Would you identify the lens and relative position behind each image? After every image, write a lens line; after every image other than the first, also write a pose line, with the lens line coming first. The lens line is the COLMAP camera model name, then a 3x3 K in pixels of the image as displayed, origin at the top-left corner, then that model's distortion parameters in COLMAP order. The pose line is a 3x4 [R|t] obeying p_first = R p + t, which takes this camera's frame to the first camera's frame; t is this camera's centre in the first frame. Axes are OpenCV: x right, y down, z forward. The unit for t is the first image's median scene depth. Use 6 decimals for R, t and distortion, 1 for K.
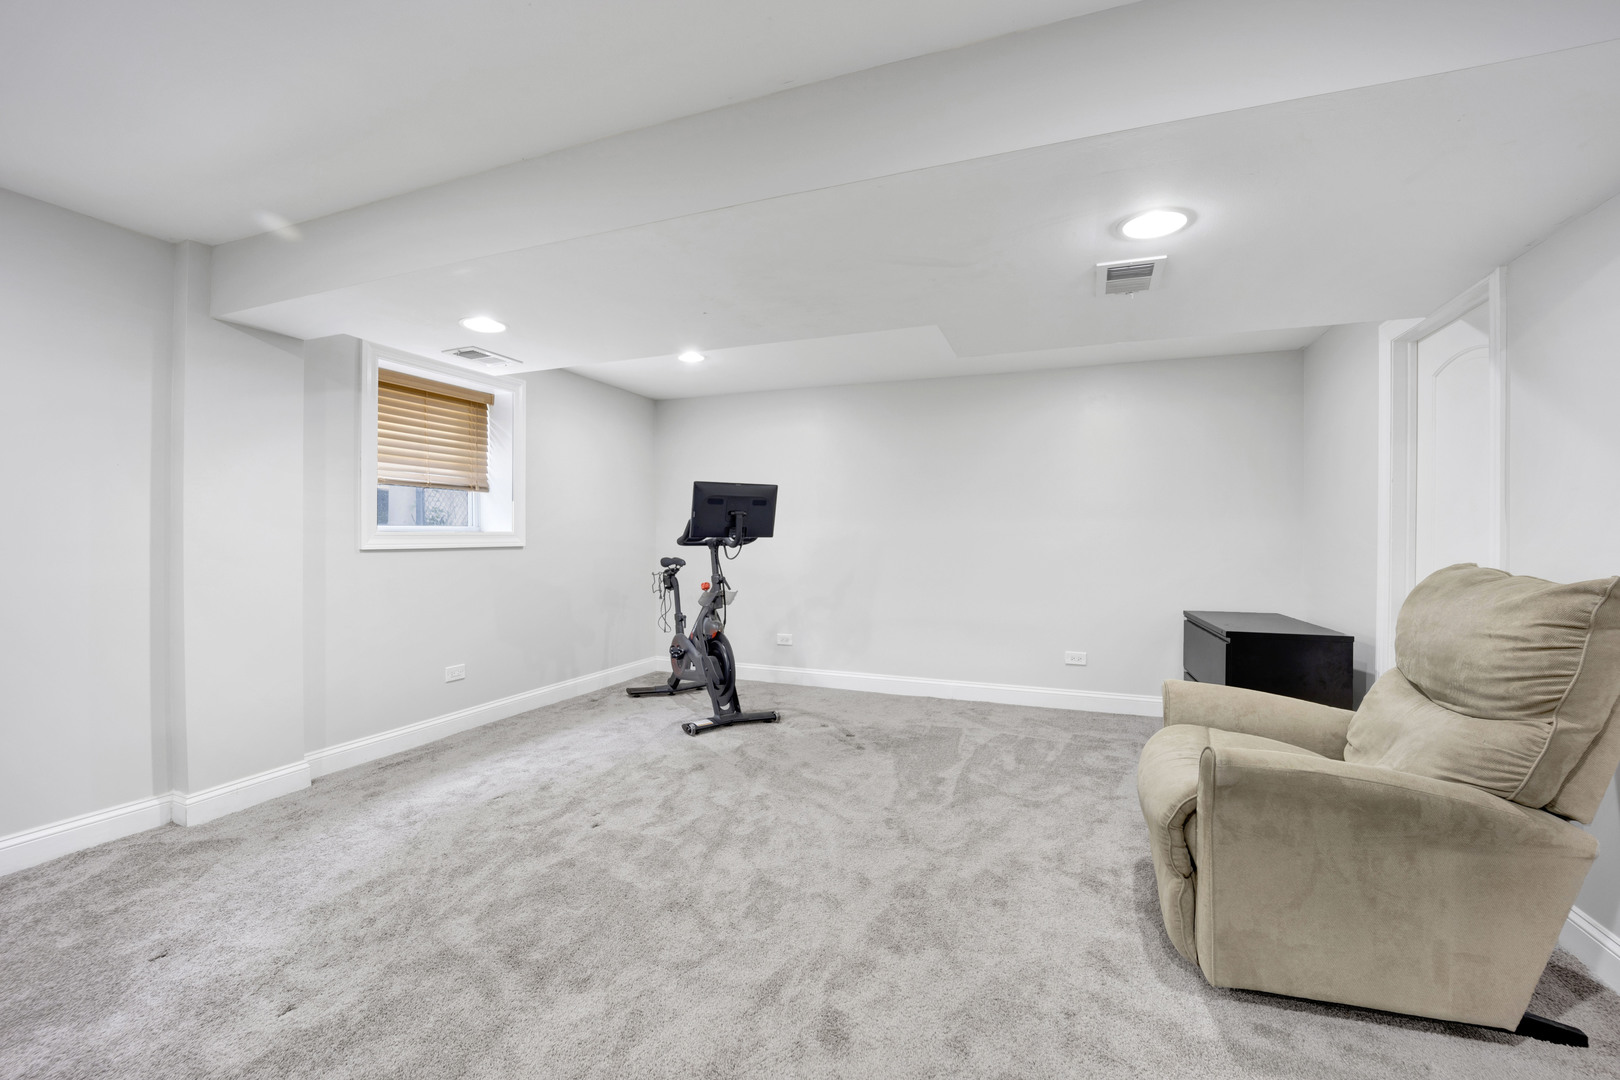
lens RADIAL K [[673.8, 0, 807.4], [0, 673.8, 540.4], [0, 0, 1]] dist [-0.020595, 0.000062]
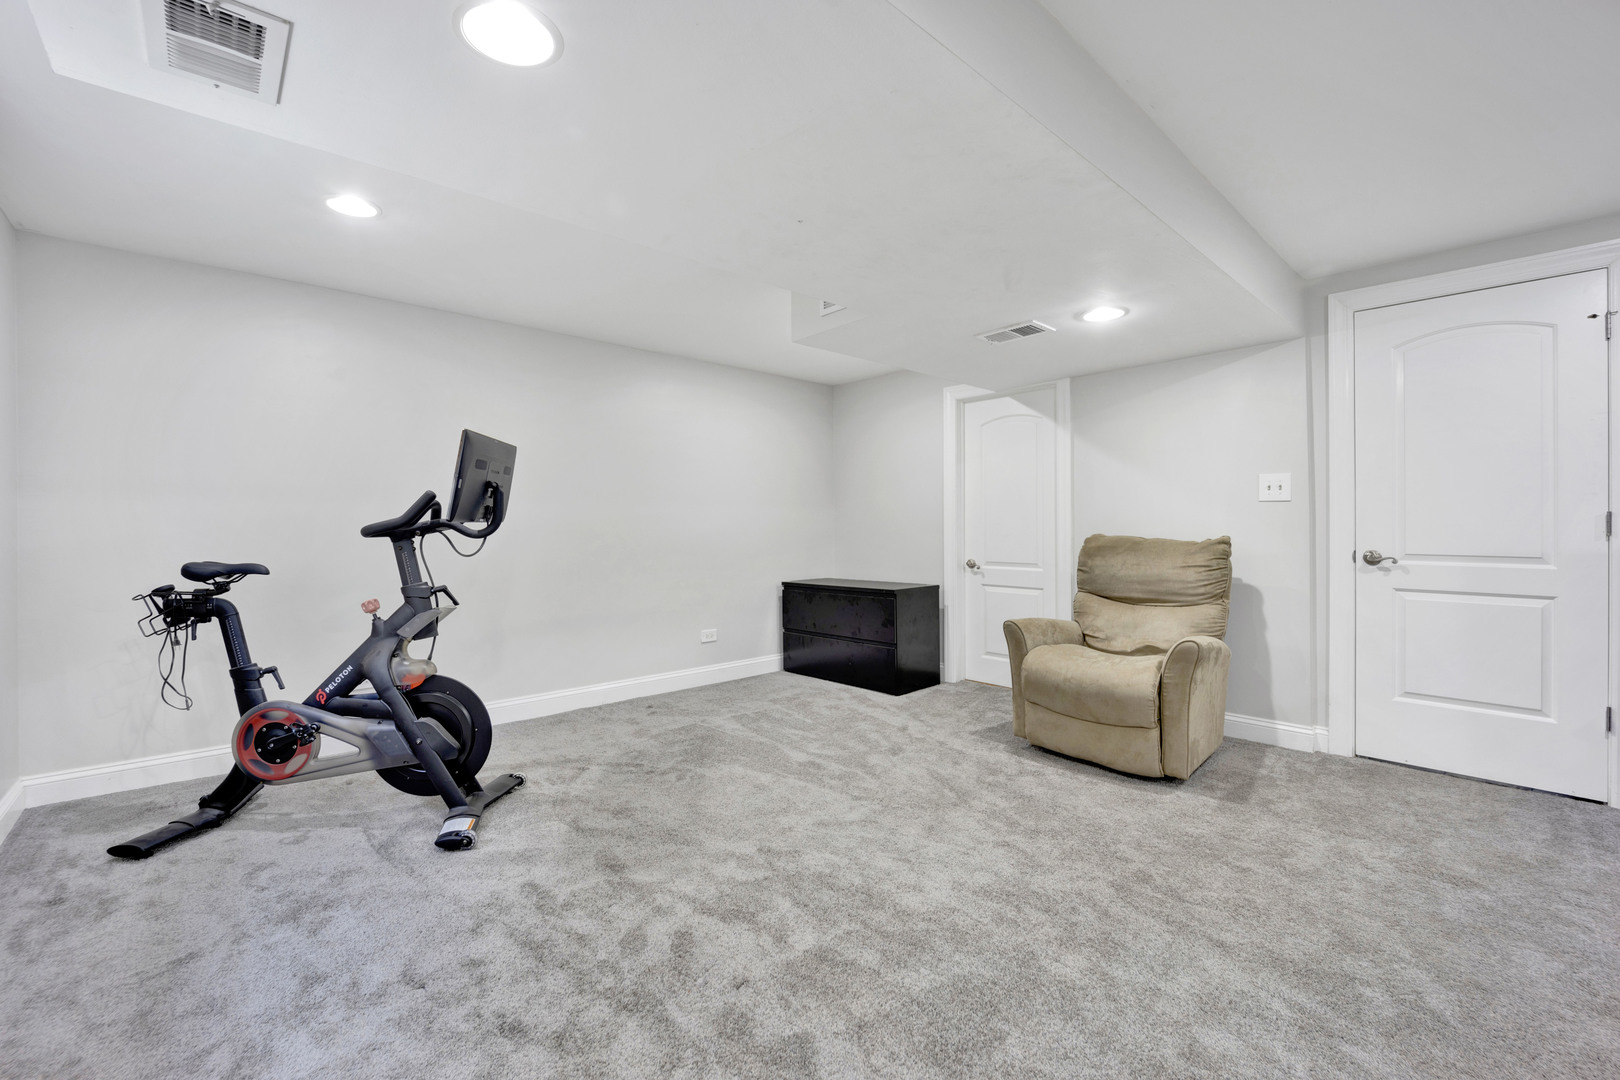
lens RADIAL K [[673.8, 0, 807.4], [0, 673.8, 540.4], [0, 0, 1]] dist [-0.020595, 0.000062]
pose [[0.441726, -0.025241, 0.896795, -0.655665], [0.007222, 0.999672, 0.024579, 0.000793], [-0.897121, -0.004380, 0.441763, 0.537321]]
